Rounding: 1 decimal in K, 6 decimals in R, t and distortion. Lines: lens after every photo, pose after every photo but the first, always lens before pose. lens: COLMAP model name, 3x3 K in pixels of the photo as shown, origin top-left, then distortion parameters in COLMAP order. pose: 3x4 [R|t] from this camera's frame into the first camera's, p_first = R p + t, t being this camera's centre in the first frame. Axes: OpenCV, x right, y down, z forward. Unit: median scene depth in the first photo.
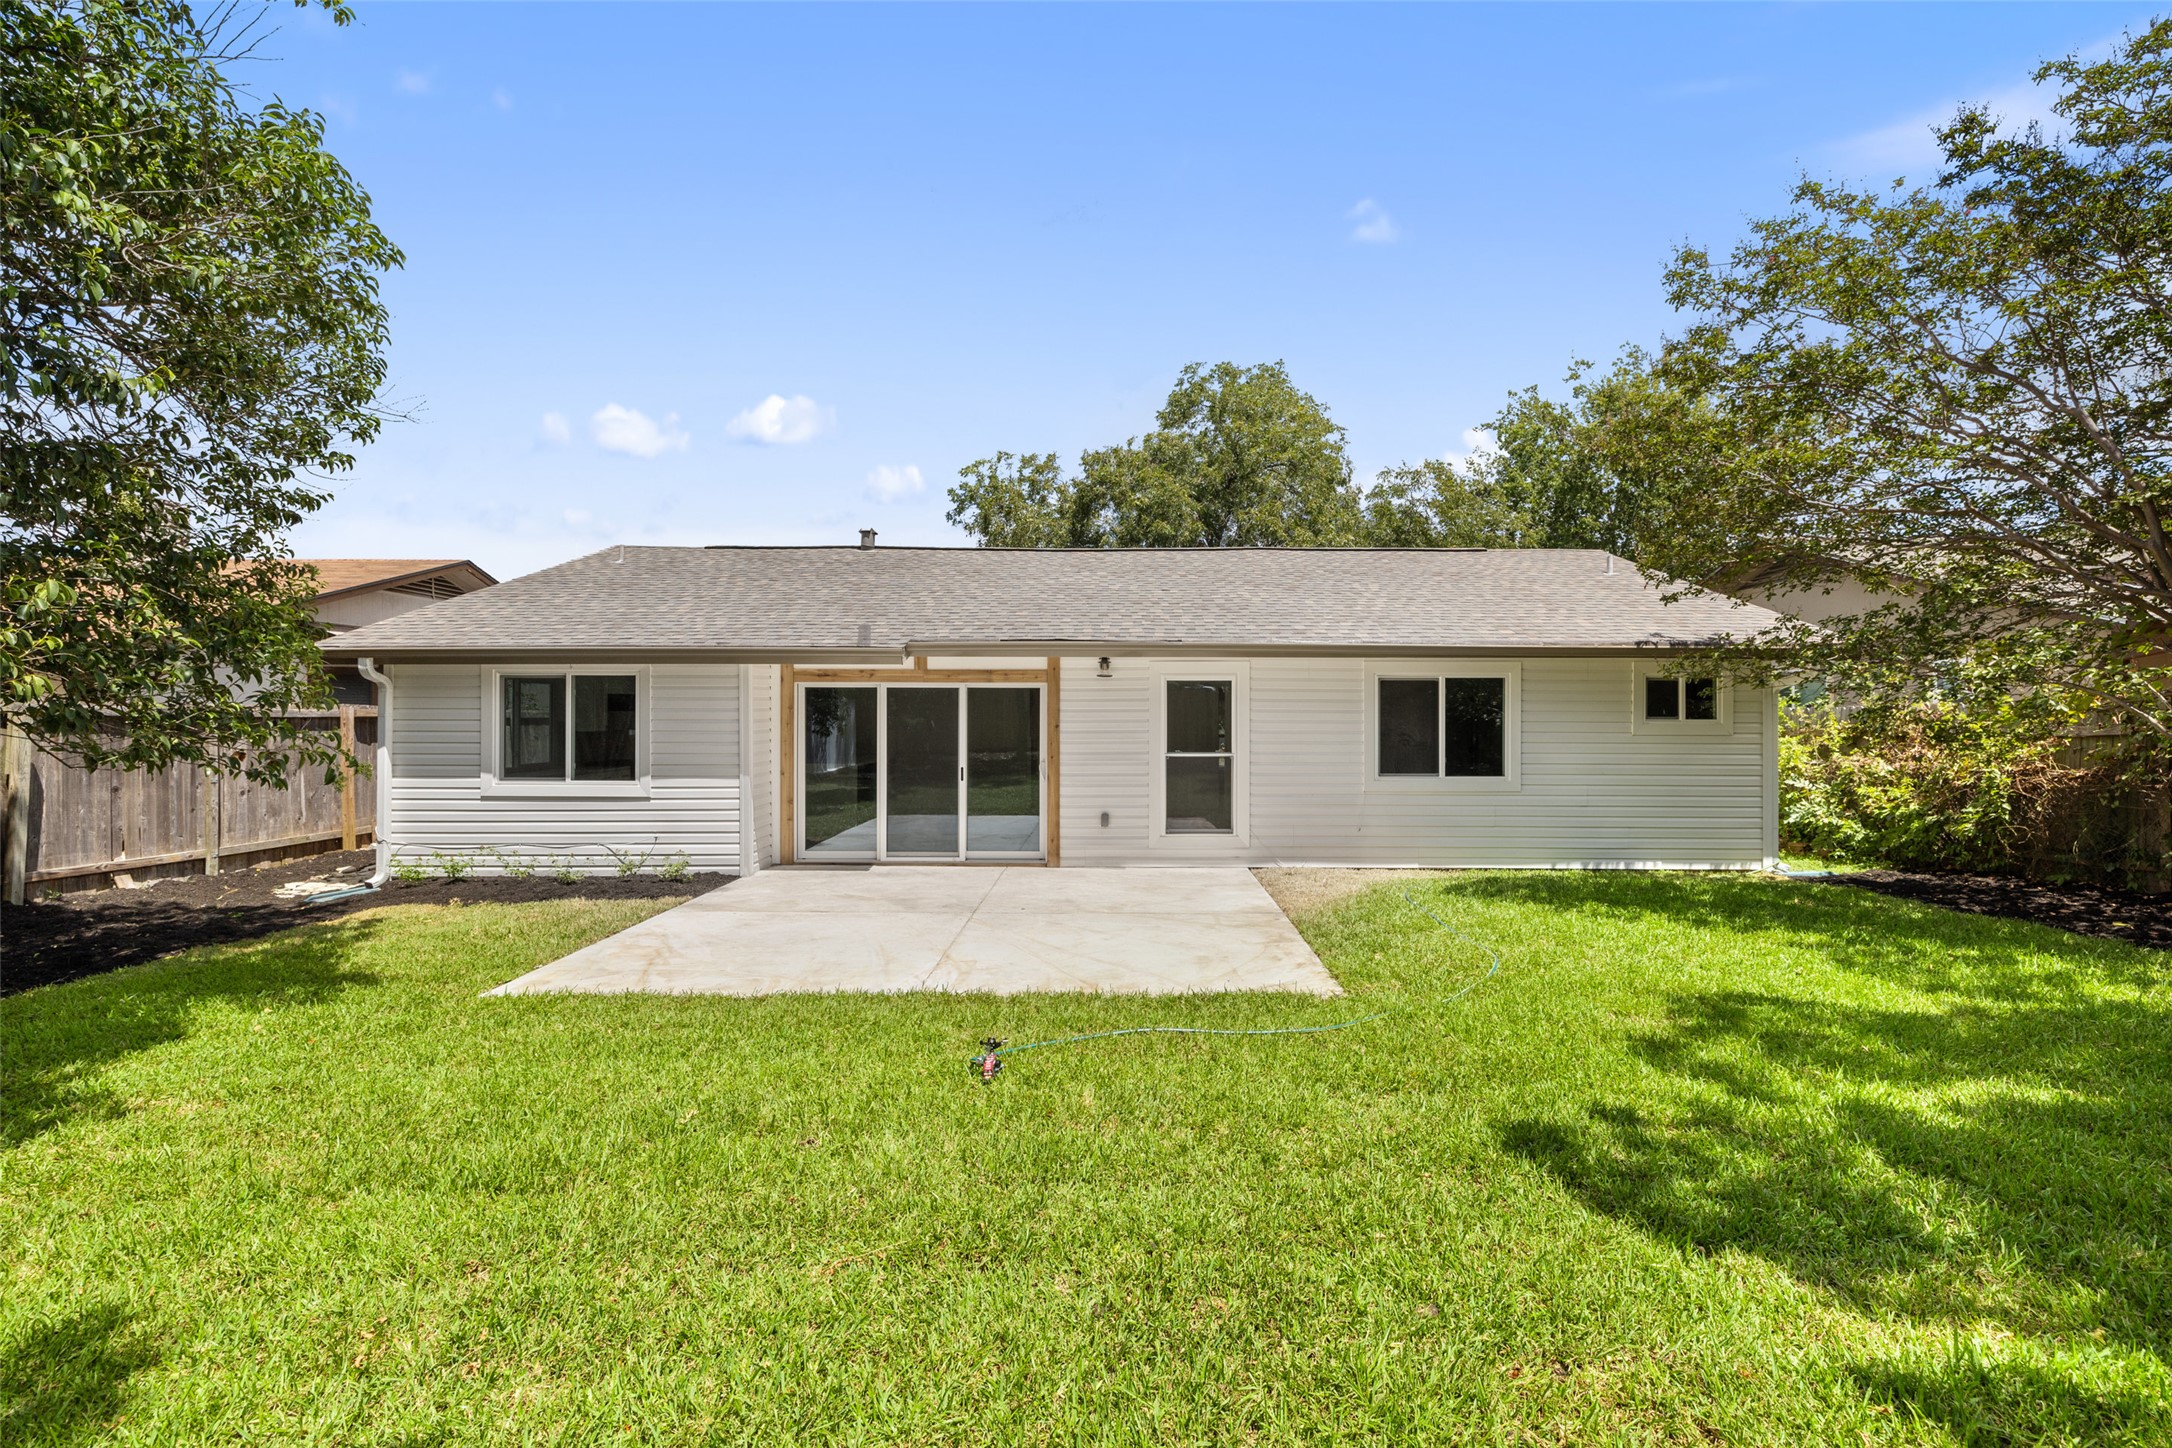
lens RADIAL K [[922.8, 0, 1108.0], [0, 922.8, 722.9], [0, 0, 1]] dist [0.002356, 0.000001]
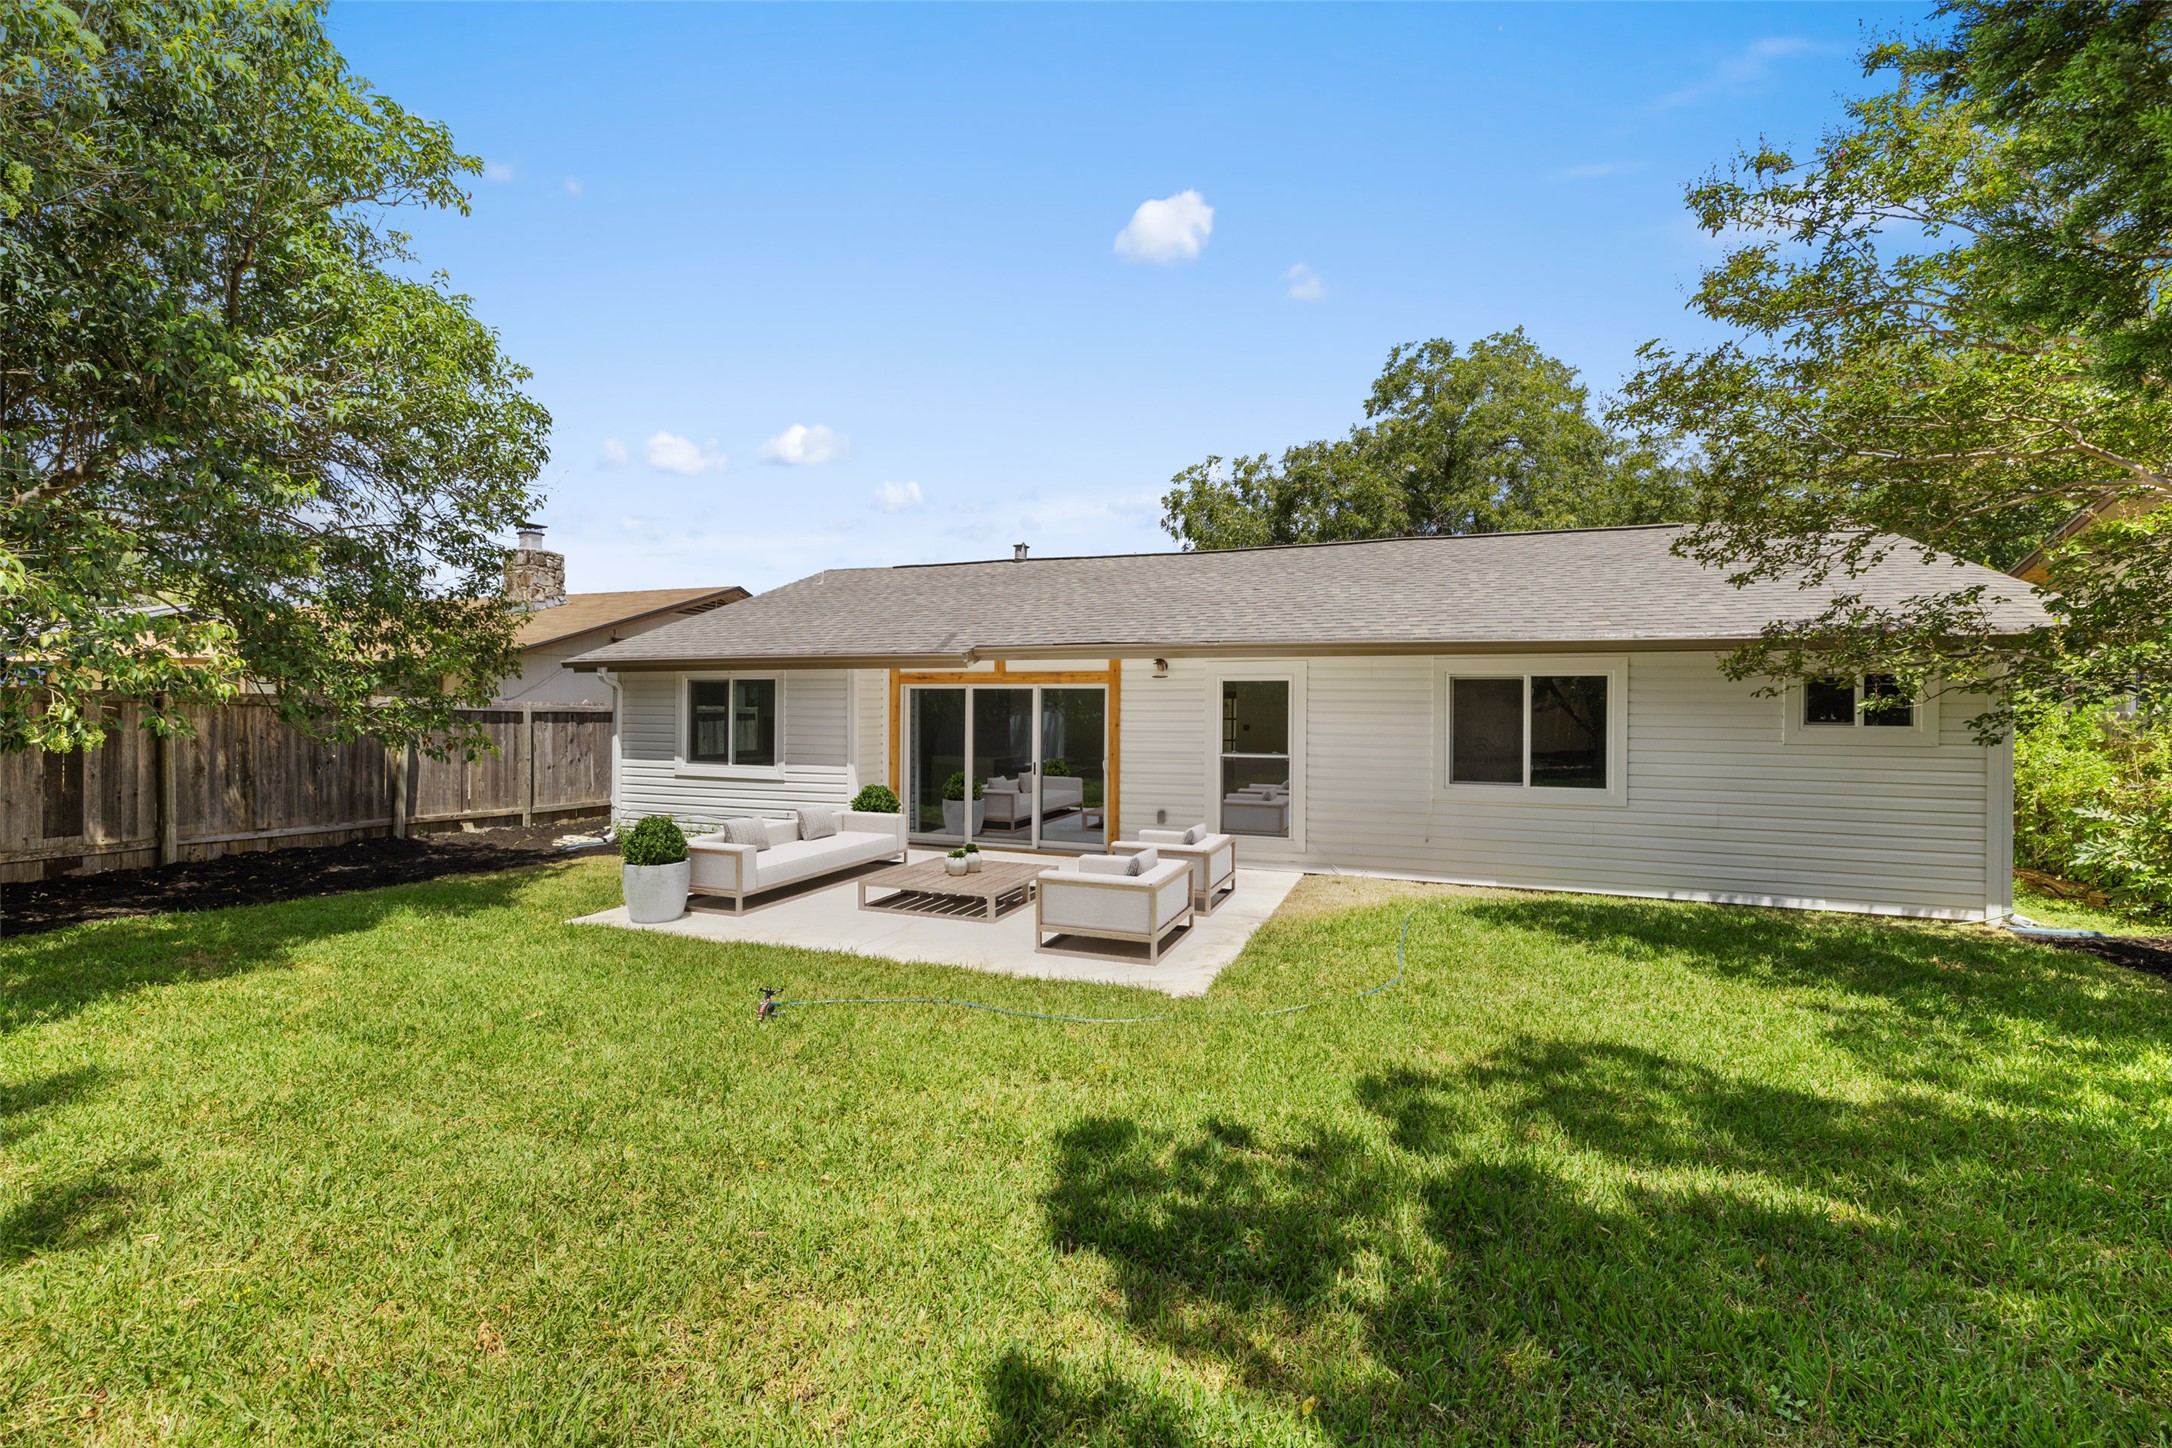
lens RADIAL K [[922.8, 0, 1104.3], [0, 922.8, 716.6], [0, 0, 1]] dist [0.002356, 0.000001]
pose [[0.935083, 0.007808, -0.354342, 0.296032], [-0.010276, 0.999934, -0.005084, -0.000677], [0.354279, 0.008395, 0.935102, 0.019530]]
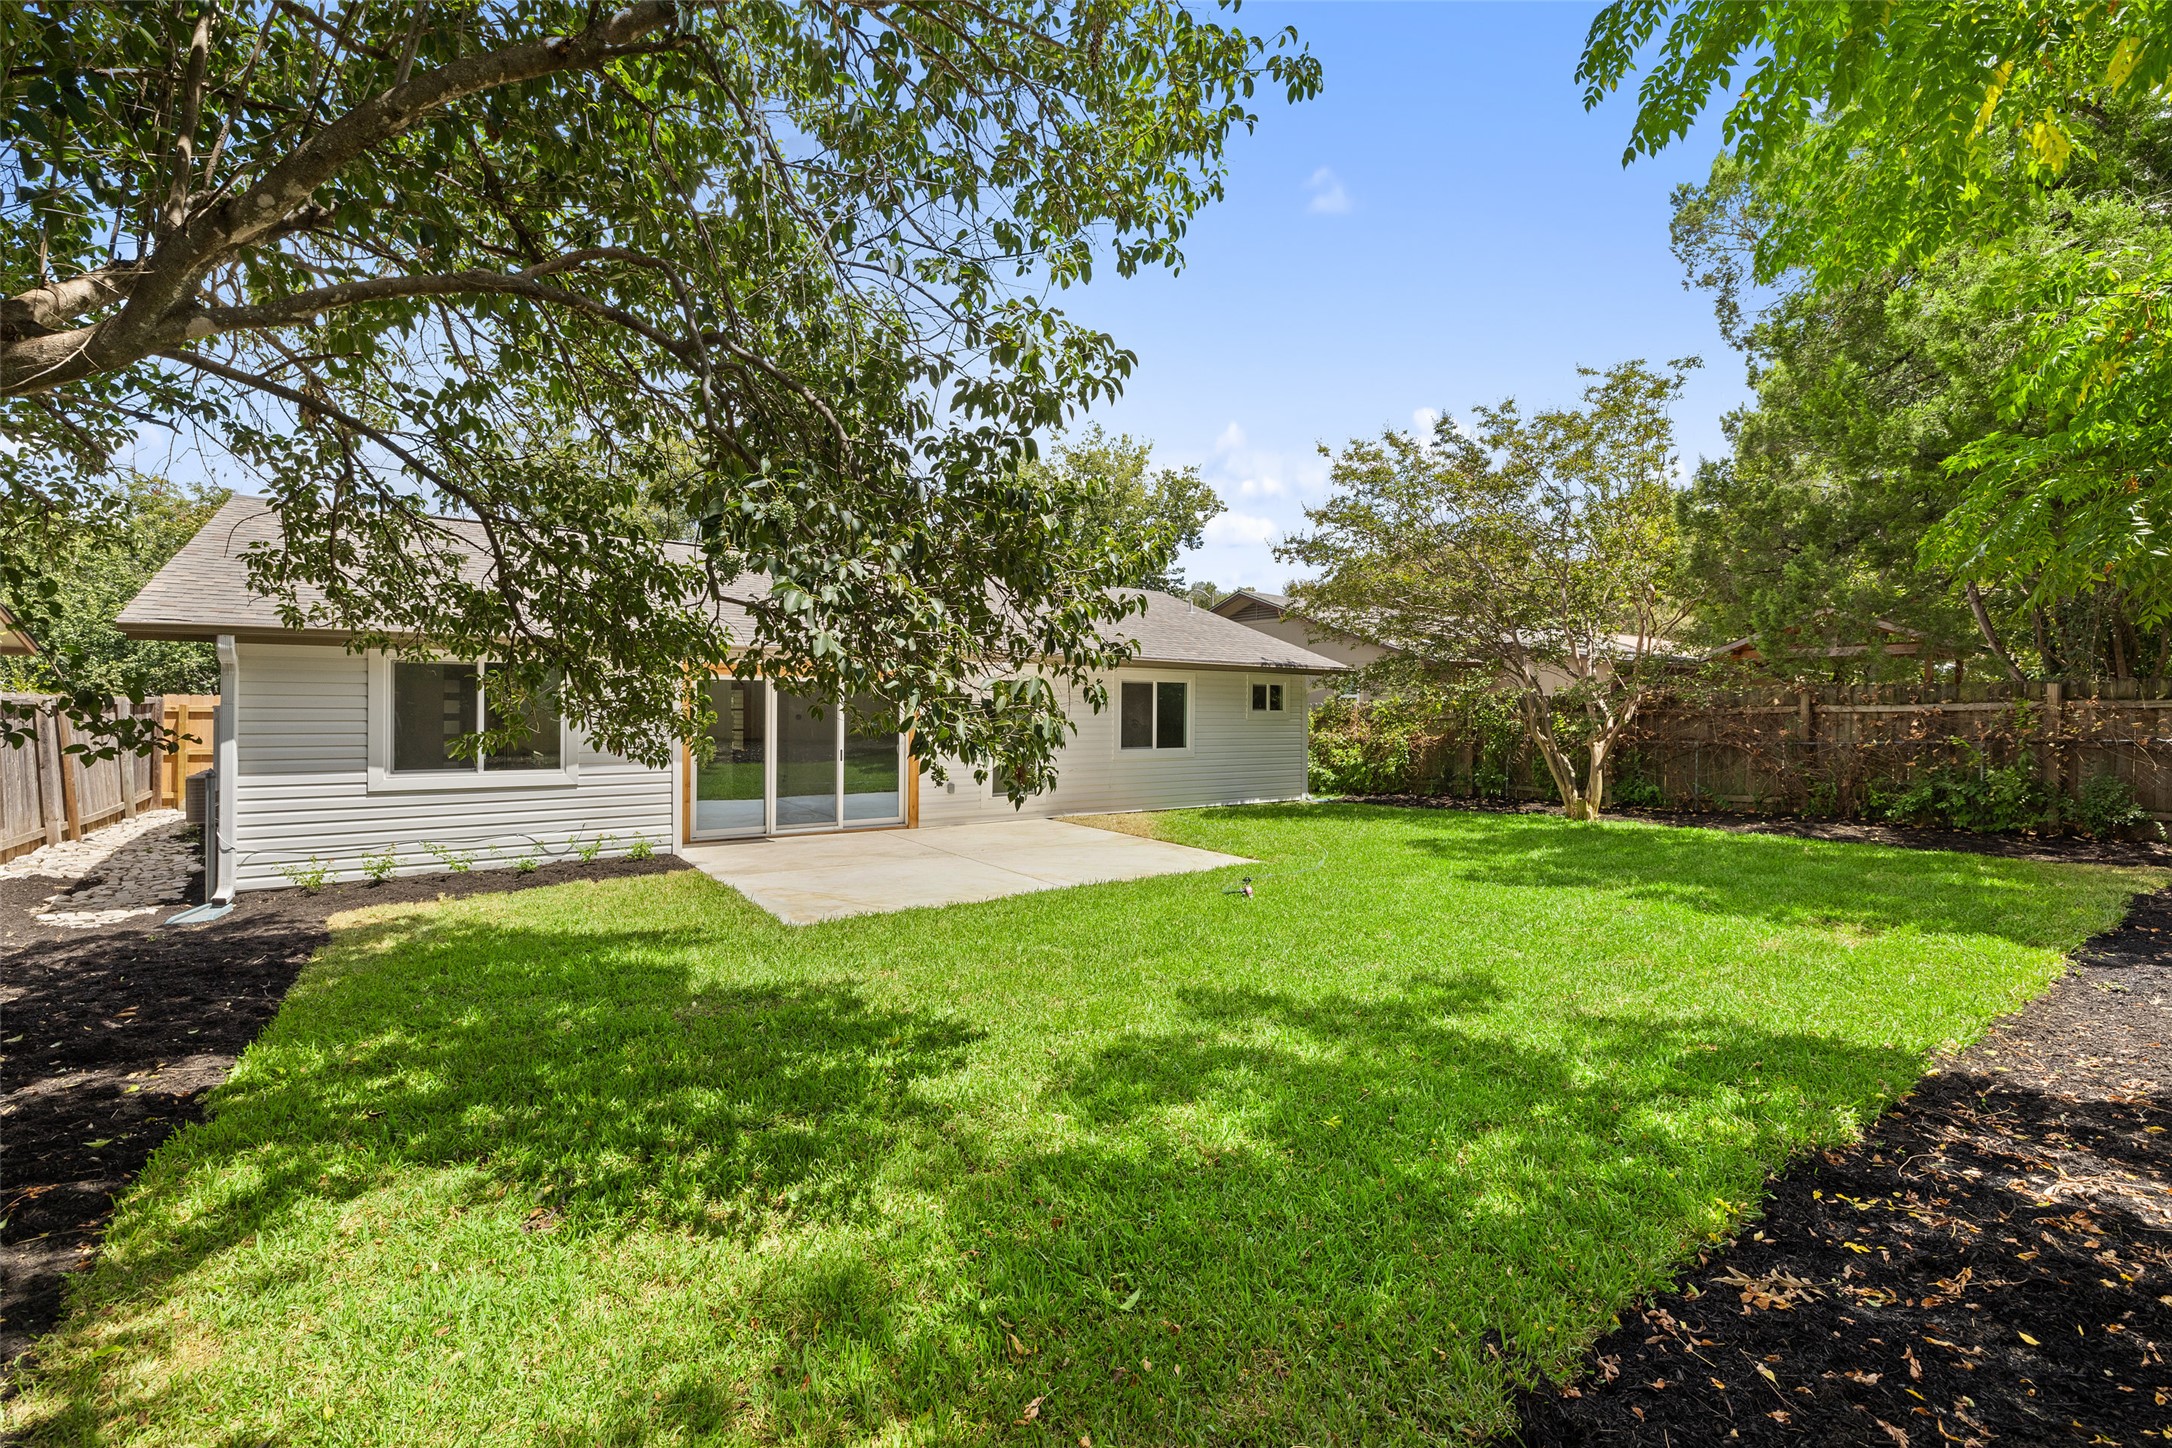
lens RADIAL K [[922.8, 0, 1089.3], [0, 922.8, 724.5], [0, 0, 1]] dist [0.002356, 0.000001]
pose [[0.817258, -0.007091, 0.576229, -0.571404], [-0.000808, 0.999909, 0.013452, -0.000325], [-0.576272, -0.011459, 0.817178, -0.142732]]
